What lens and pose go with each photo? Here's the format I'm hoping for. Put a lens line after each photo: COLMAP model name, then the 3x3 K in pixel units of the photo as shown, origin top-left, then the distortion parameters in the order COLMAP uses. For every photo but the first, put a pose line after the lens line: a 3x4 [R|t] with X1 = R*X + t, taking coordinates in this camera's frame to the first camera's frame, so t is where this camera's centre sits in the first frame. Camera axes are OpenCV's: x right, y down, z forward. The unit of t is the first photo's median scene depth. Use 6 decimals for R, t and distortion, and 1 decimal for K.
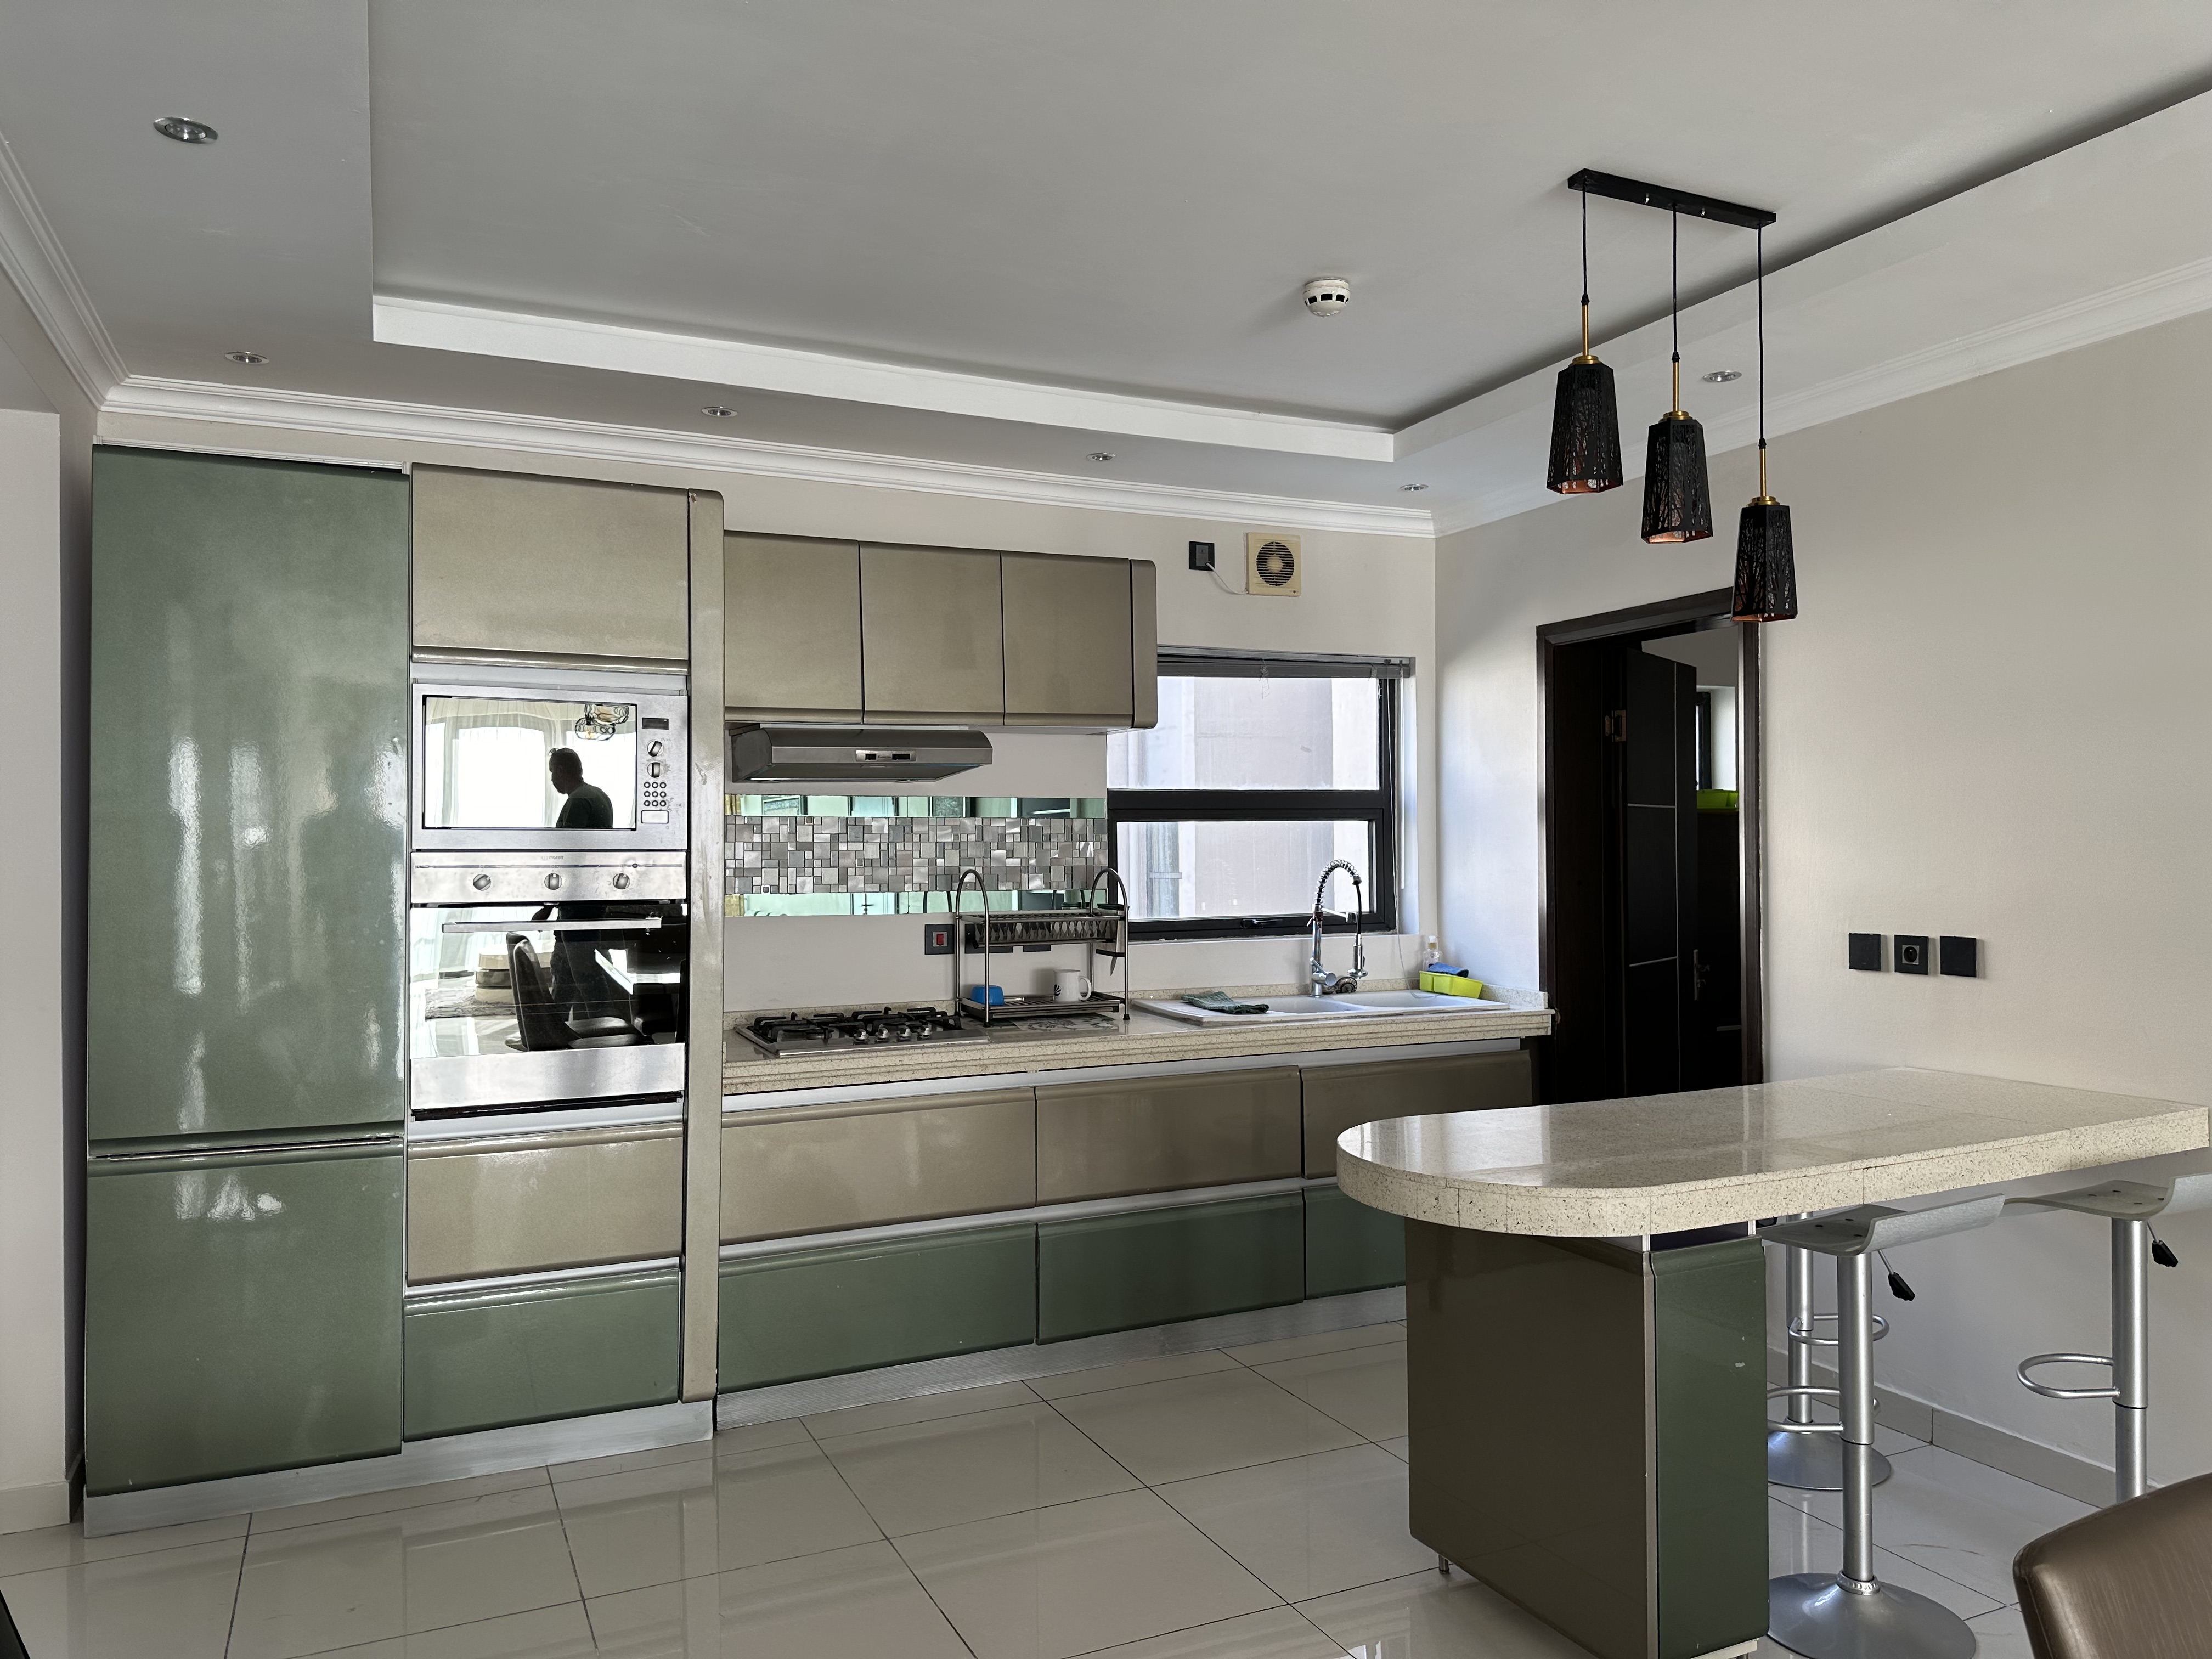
lens RADIAL K [[1549.5, 0, 1098.1], [0, 1549.5, 839.0], [0, 0, 1]] dist [0.112225, -0.150206]
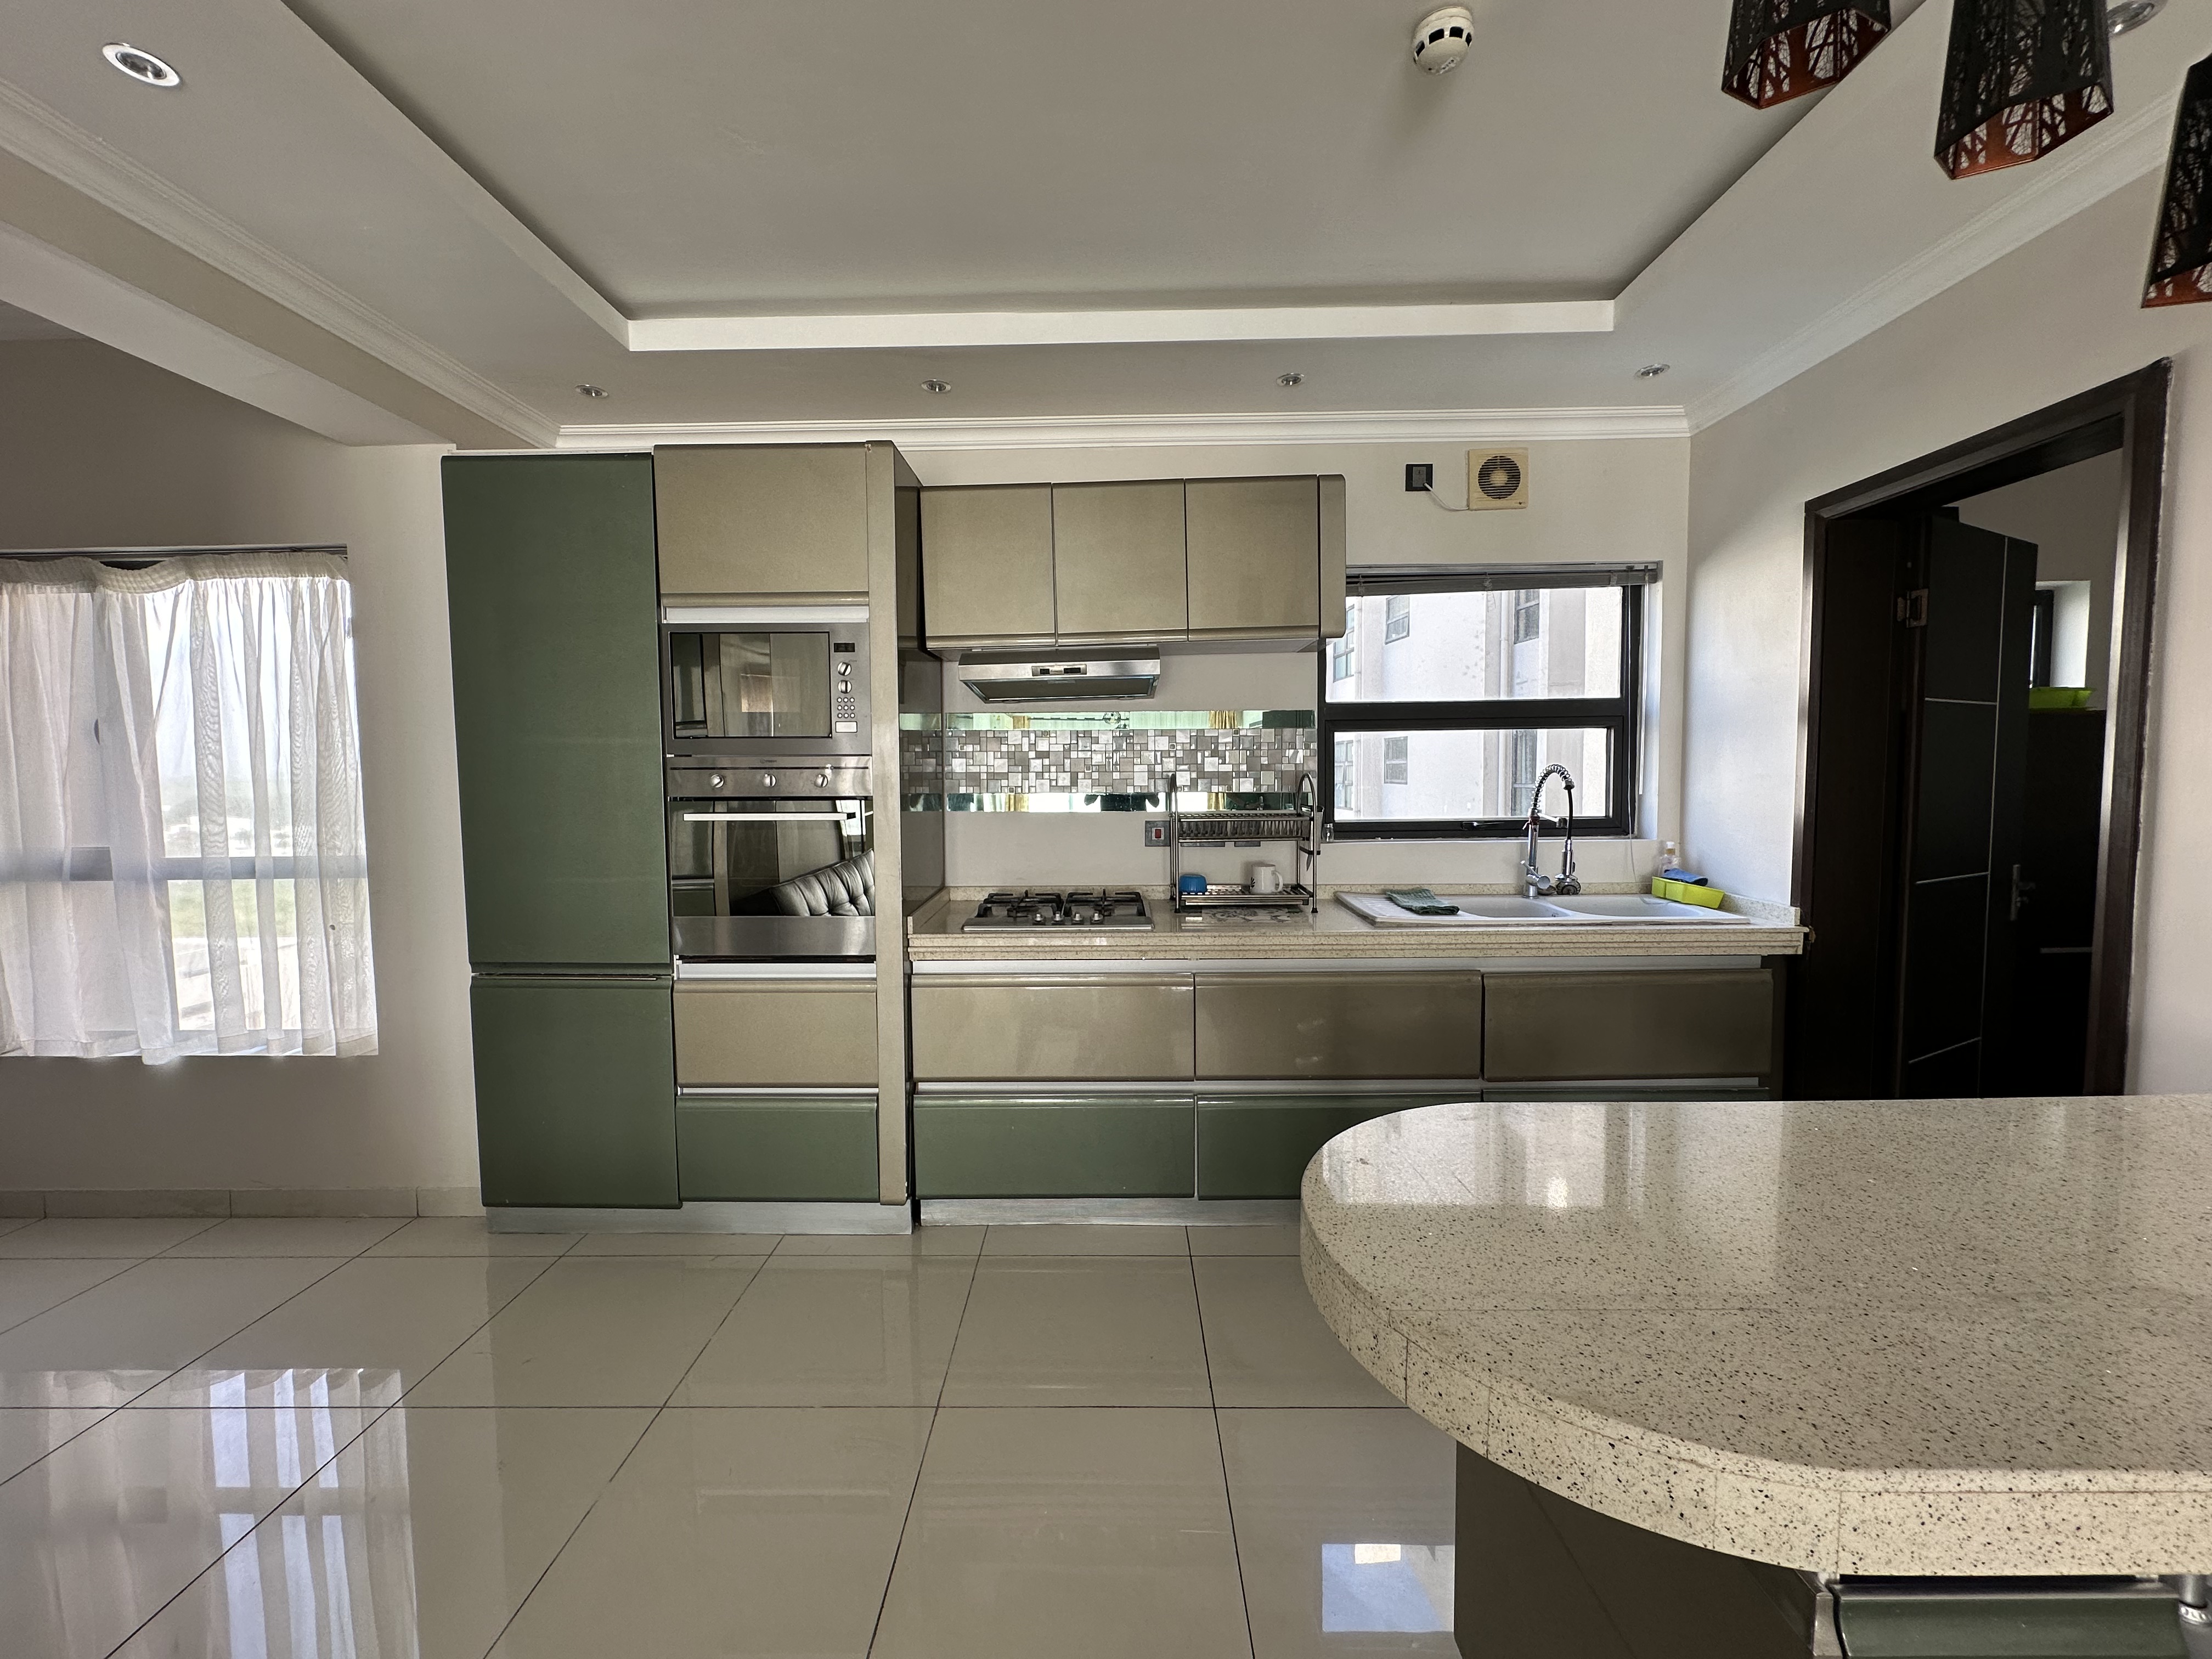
lens RADIAL K [[876.0, 0, 1104.8], [0, 876.0, 827.2], [0, 0, 1]] dist [-0.002937, 0.001075]
pose [[0.901513, 0.024648, -0.432050, 0.146970], [0.005566, 0.997634, 0.068526, 0.014070], [0.432716, -0.064182, 0.899243, 0.384585]]
